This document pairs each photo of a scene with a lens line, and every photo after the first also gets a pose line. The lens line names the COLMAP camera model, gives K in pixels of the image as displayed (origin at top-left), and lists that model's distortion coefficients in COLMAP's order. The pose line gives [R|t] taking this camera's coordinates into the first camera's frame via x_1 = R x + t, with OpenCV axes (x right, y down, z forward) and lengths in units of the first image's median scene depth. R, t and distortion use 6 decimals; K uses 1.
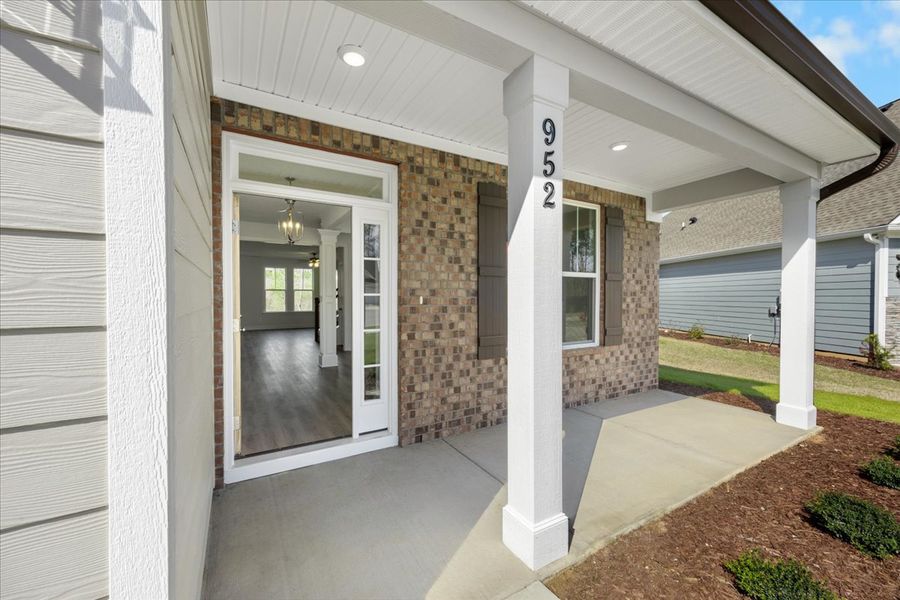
lens RADIAL K [[363.6, 0, 449.4], [0, 363.6, 302.5], [0, 0, 1]] dist [0.004130, 0.000151]
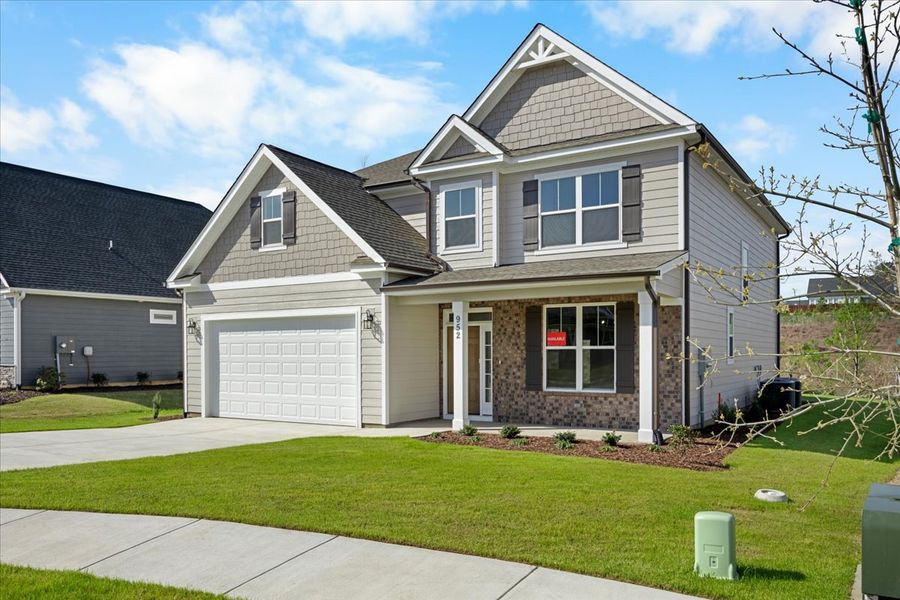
lens RADIAL K [[715.6, 0, 428.6], [0, 715.6, 352.0], [0, 0, 1]] dist [0.001303, -0.000954]
pose [[0.428368, -0.001687, -0.903603, 3.518196], [-0.009353, 0.999936, -0.006300, -0.034673], [0.903556, 0.011150, 0.428325, -1.273323]]
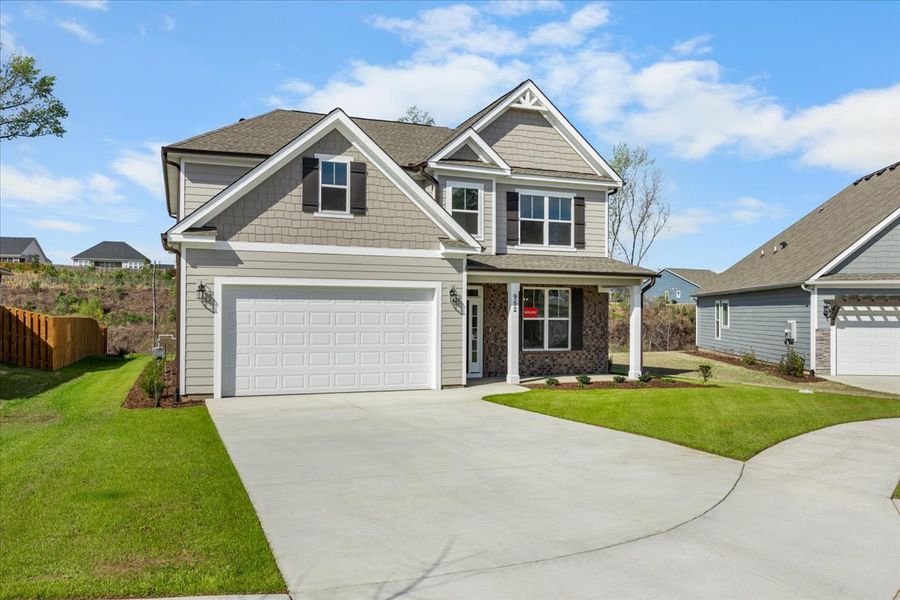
lens RADIAL K [[715.6, 0, 450.0], [0, 715.6, 302.2], [0, 0, 1]] dist [0.001303, -0.000954]
pose [[0.986849, 0.004180, -0.161592, 0.488813], [-0.009109, 0.999515, -0.029771, -0.049276], [0.161389, 0.030851, 0.986409, -4.385092]]
